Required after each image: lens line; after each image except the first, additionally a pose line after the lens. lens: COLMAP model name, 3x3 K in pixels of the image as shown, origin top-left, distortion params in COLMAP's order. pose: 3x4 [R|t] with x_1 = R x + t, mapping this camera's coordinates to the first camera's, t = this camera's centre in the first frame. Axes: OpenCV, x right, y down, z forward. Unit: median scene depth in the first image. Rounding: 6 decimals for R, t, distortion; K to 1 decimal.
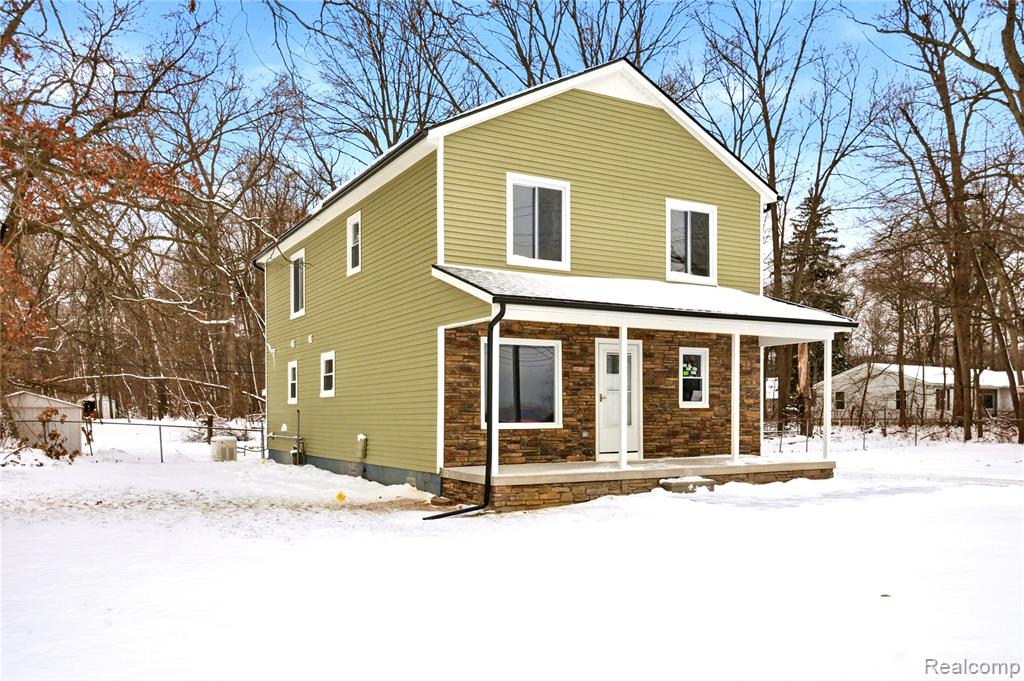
lens RADIAL K [[838.8, 0, 511.2], [0, 838.8, 421.9], [0, 0, 1]] dist [0.010063, -0.007753]
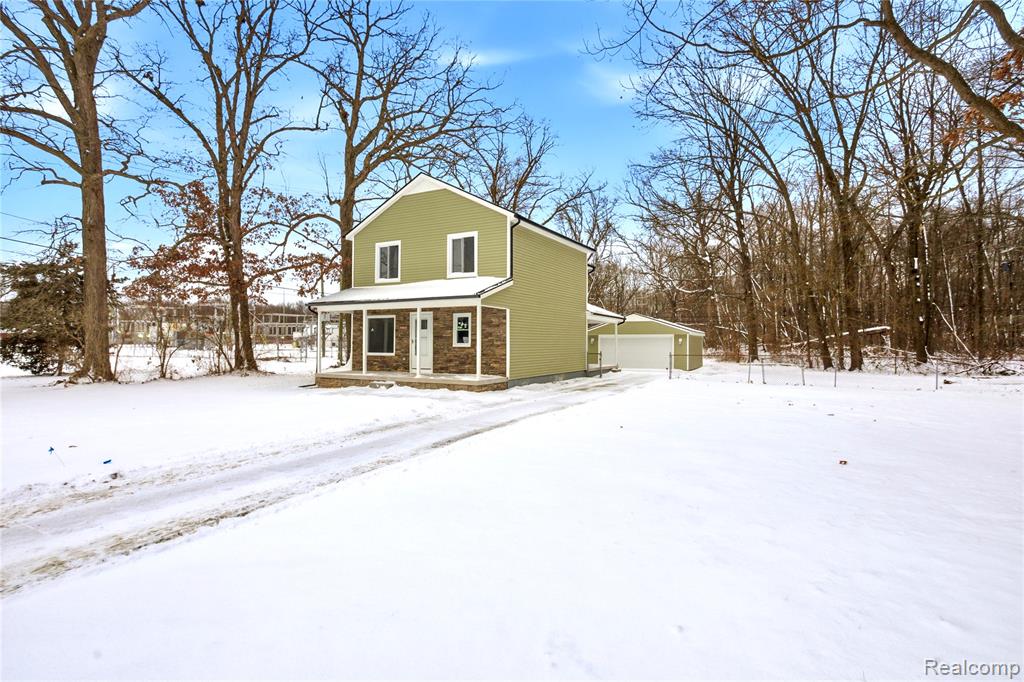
lens RADIAL K [[507.1, 0, 506.4], [0, 507.1, 340.4], [0, 0, 1]] dist [-0.001215, 0.001878]
pose [[0.517259, -0.000915, -0.855829, 1.183502], [-0.014297, 0.999851, -0.009709, -0.020851], [0.855710, 0.017258, 0.517169, 0.515352]]
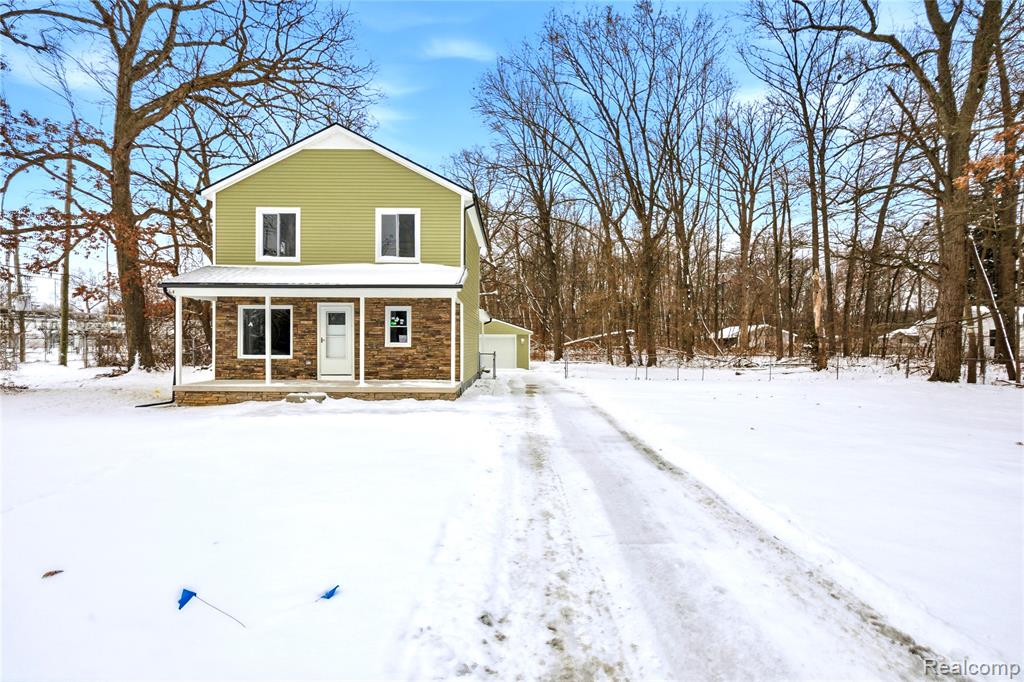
lens RADIAL K [[507.1, 0, 506.2], [0, 507.1, 349.3], [0, 0, 1]] dist [-0.001215, 0.001878]
pose [[0.866523, 0.011777, -0.498998, 0.821901], [-0.012427, 0.999921, 0.002018, -0.016250], [0.498983, 0.004452, 0.866601, 0.316226]]
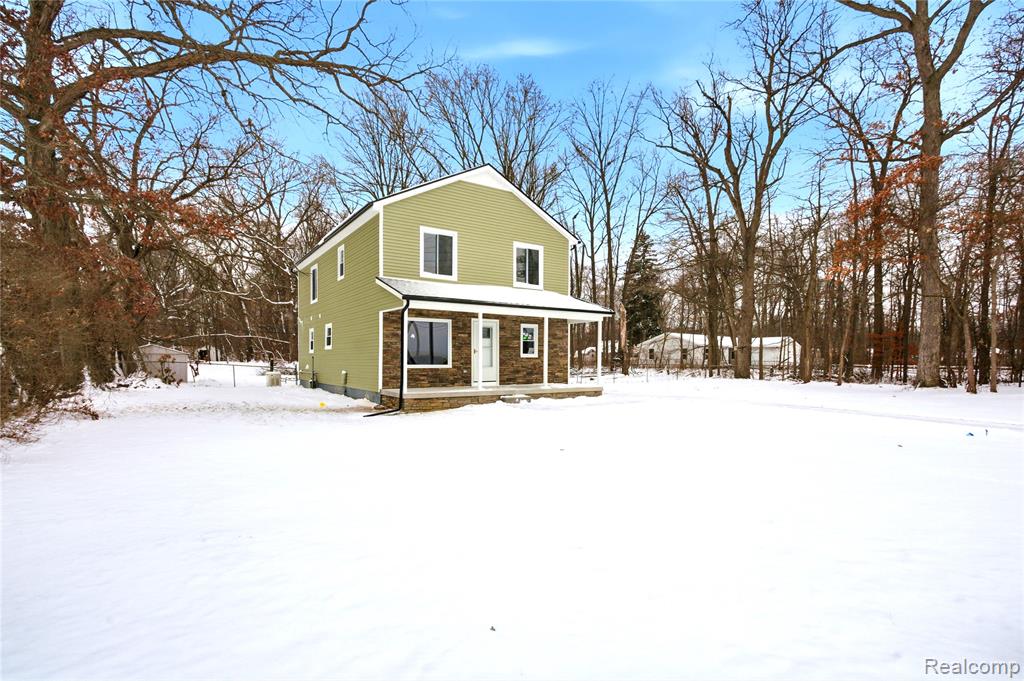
lens RADIAL K [[507.1, 0, 508.0], [0, 507.1, 369.8], [0, 0, 1]] dist [-0.001215, 0.001878]
pose [[0.997704, 0.006601, 0.067409, 0.097436], [-0.007230, 0.999933, 0.009094, 0.000846], [-0.067344, -0.009561, 0.997684, -0.091485]]
